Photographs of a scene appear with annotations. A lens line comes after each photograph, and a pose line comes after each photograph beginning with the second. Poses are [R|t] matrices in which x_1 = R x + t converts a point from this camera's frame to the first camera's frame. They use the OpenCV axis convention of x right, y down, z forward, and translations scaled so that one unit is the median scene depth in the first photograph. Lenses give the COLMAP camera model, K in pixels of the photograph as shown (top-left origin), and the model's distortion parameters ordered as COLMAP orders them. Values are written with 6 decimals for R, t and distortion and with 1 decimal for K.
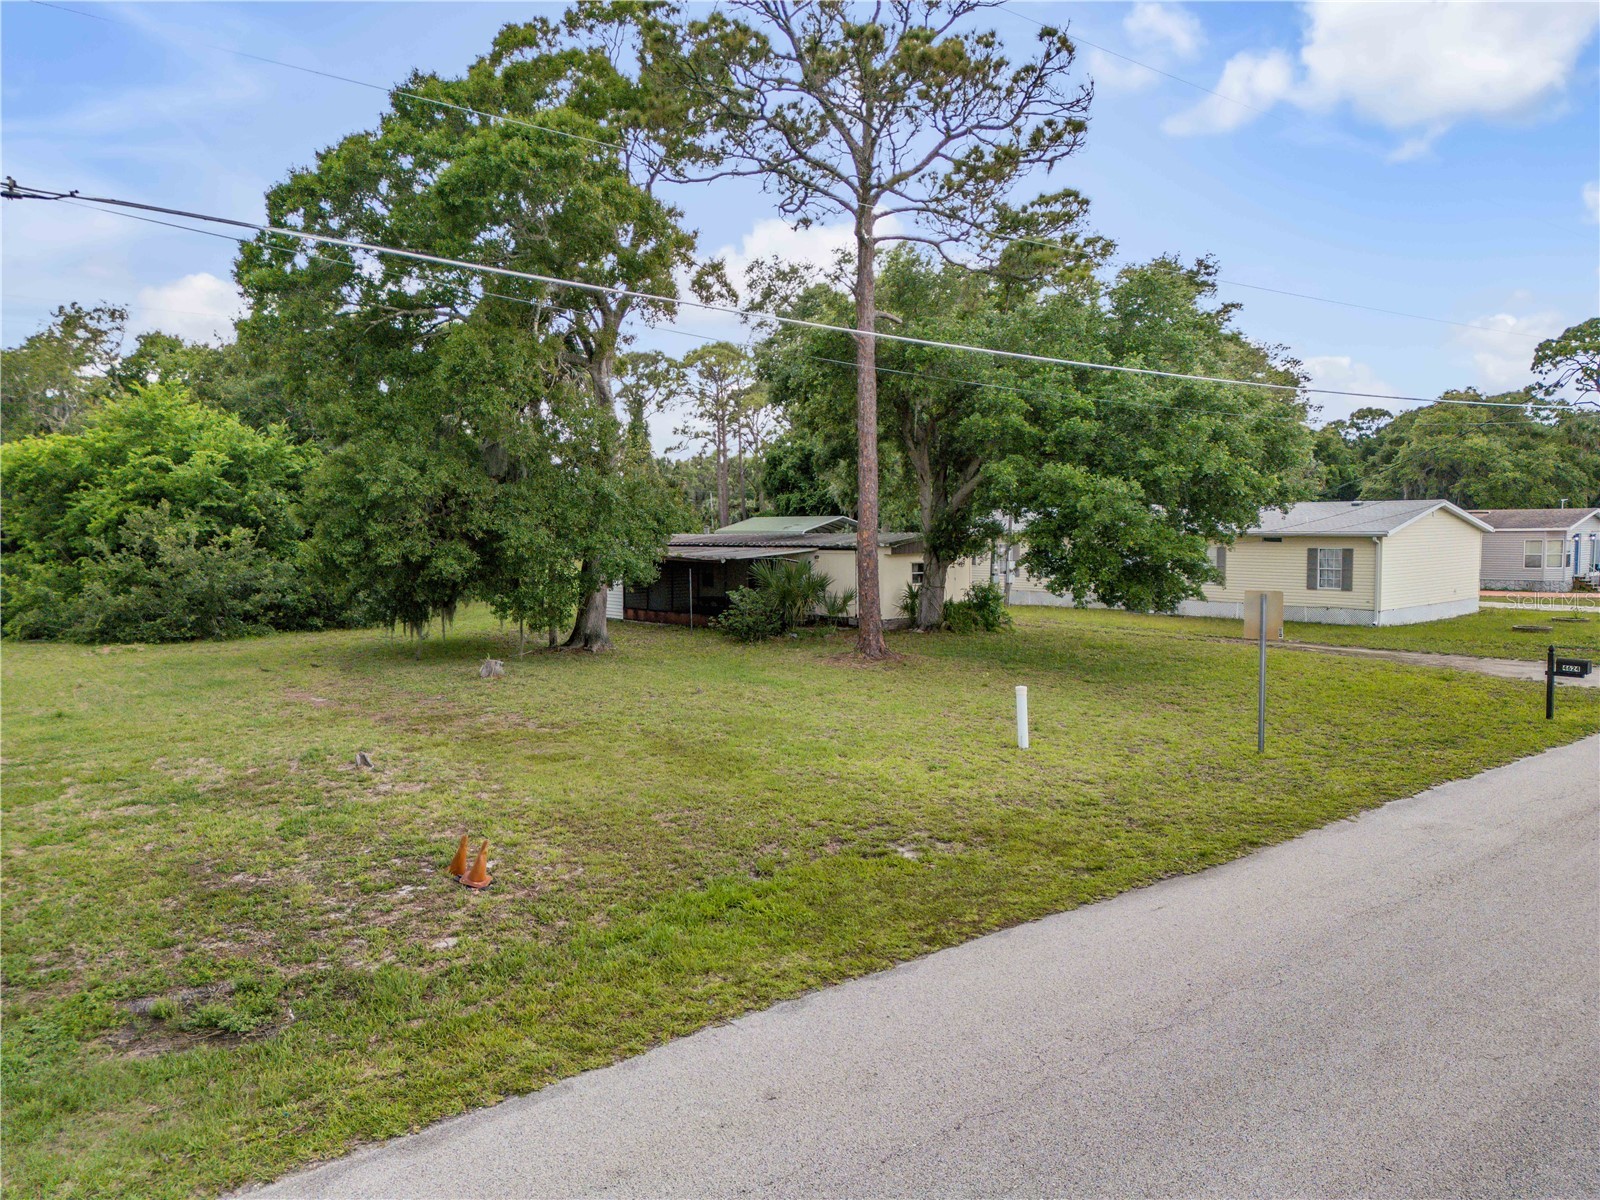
lens RADIAL K [[1115.5, 0, 798.9], [0, 1115.5, 609.5], [0, 0, 1]] dist [0.098226, -0.110393]
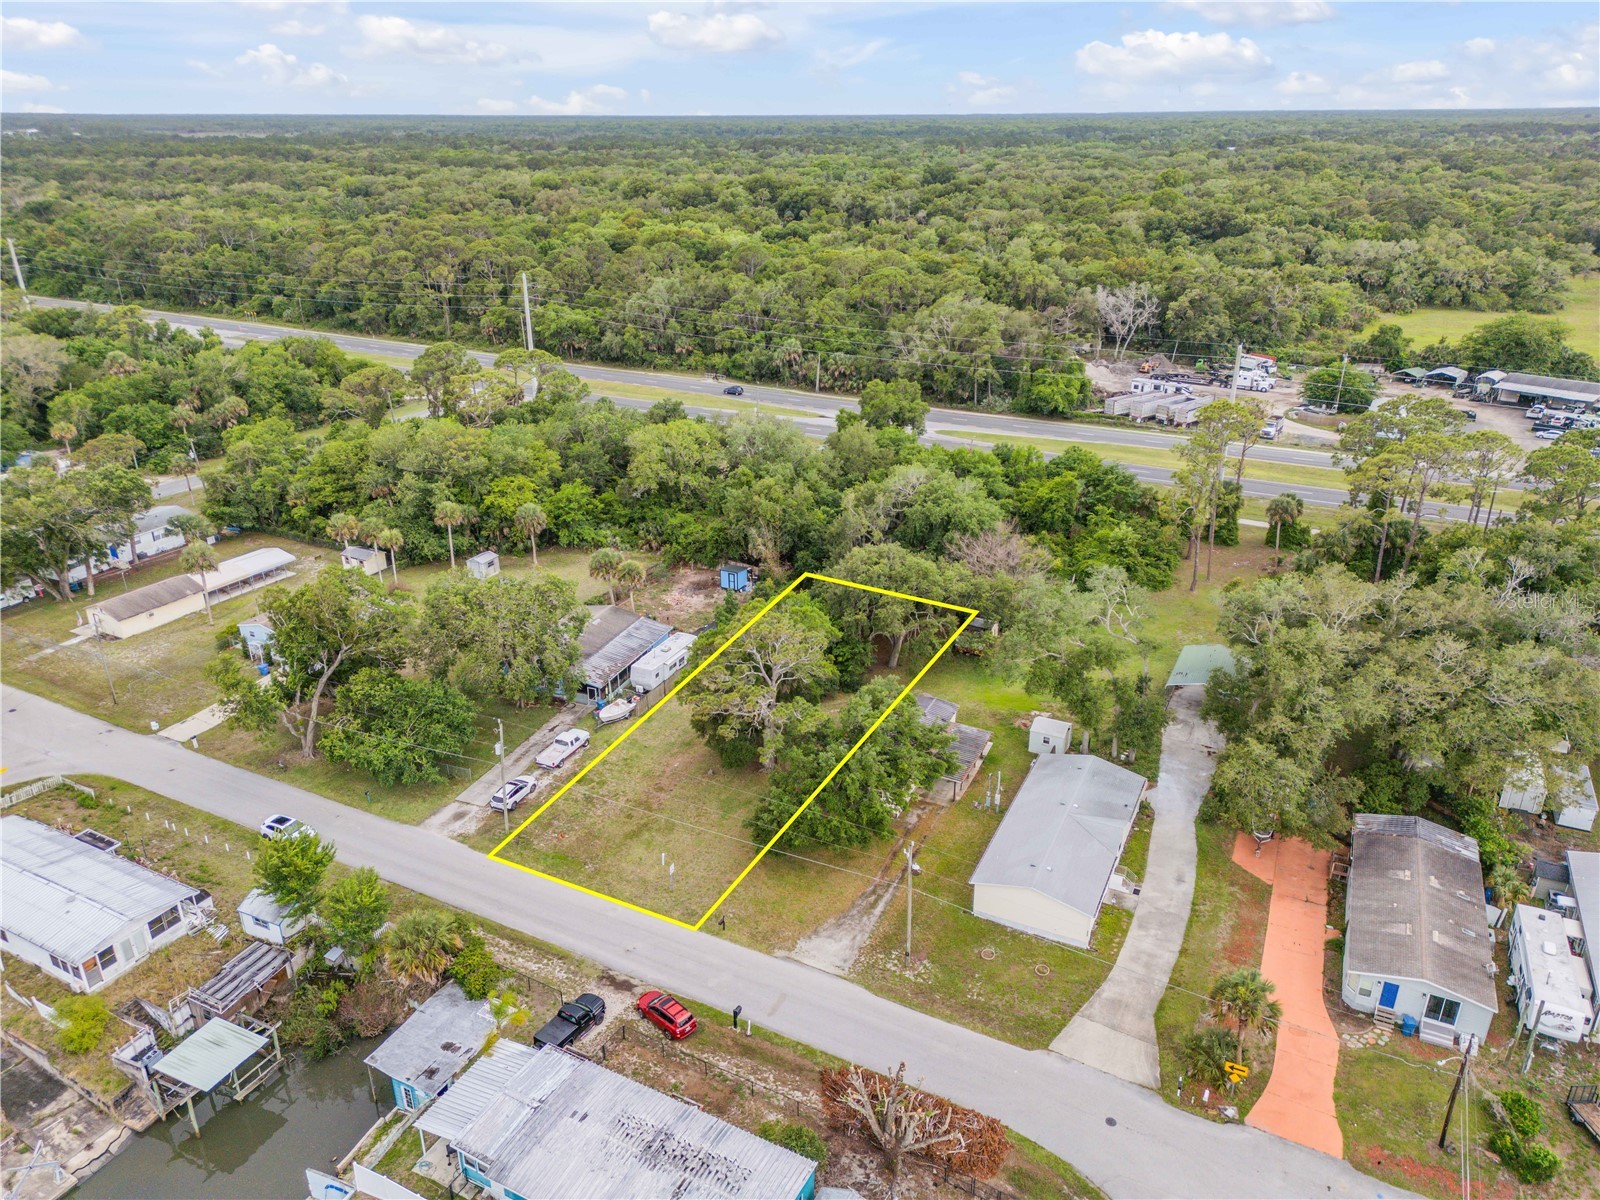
lens RADIAL K [[1119.5, 0, 799.3], [0, 1119.5, 605.9], [0, 0, 1]] dist [0.078823, -0.075739]
pose [[0.406902, 0.371054, -0.834716, 2.884550], [-0.069768, 0.923738, 0.376616, -1.967284], [0.910804, -0.095009, 0.401759, -0.225675]]
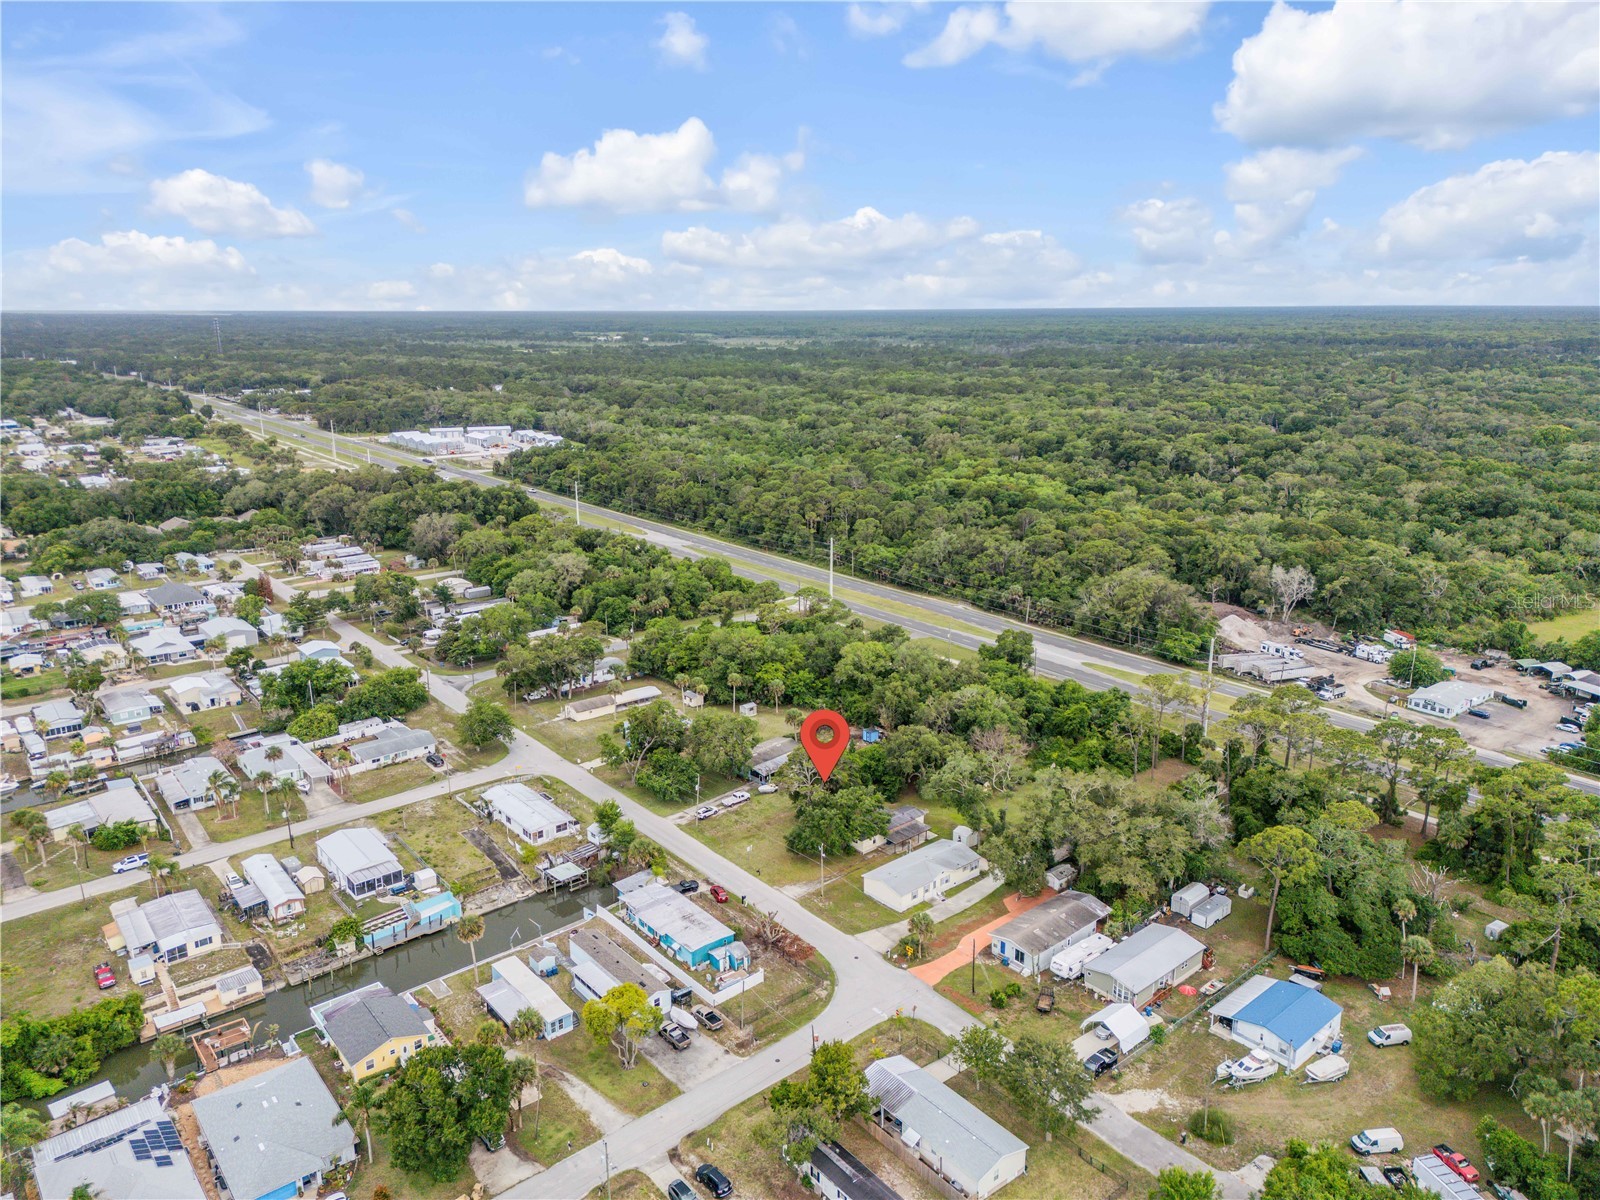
lens RADIAL K [[1119.5, 0, 799.3], [0, 1119.5, 605.9], [0, 0, 1]] dist [0.078823, -0.075739]
pose [[0.015299, 0.266463, -0.963724, 7.151927], [-0.072557, 0.961591, 0.264722, -3.603404], [0.997247, 0.065875, 0.034045, 0.660258]]
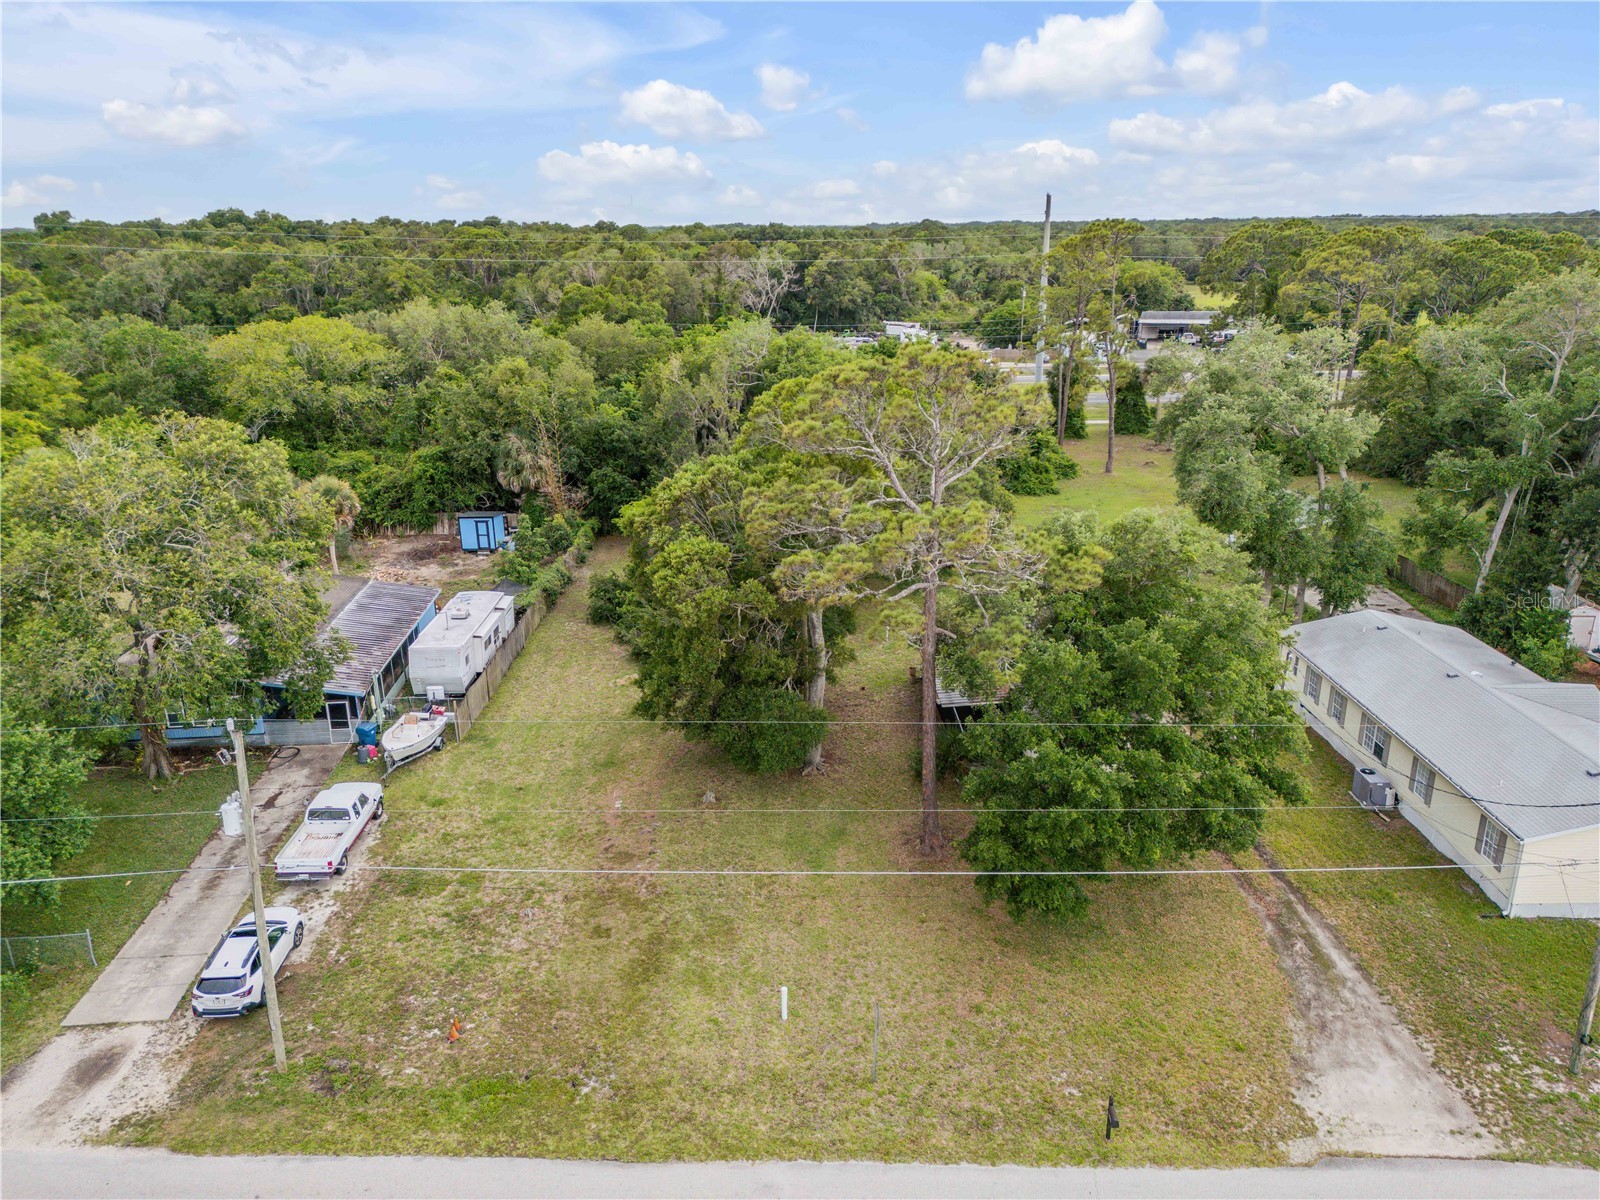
lens RADIAL K [[1119.5, 0, 799.3], [0, 1119.5, 605.9], [0, 0, 1]] dist [0.078823, -0.075739]
pose [[0.767785, 0.202754, -0.607781, 0.841041], [-0.044519, 0.963198, 0.265080, -0.708444], [0.639159, -0.176467, 0.748555, -0.169527]]
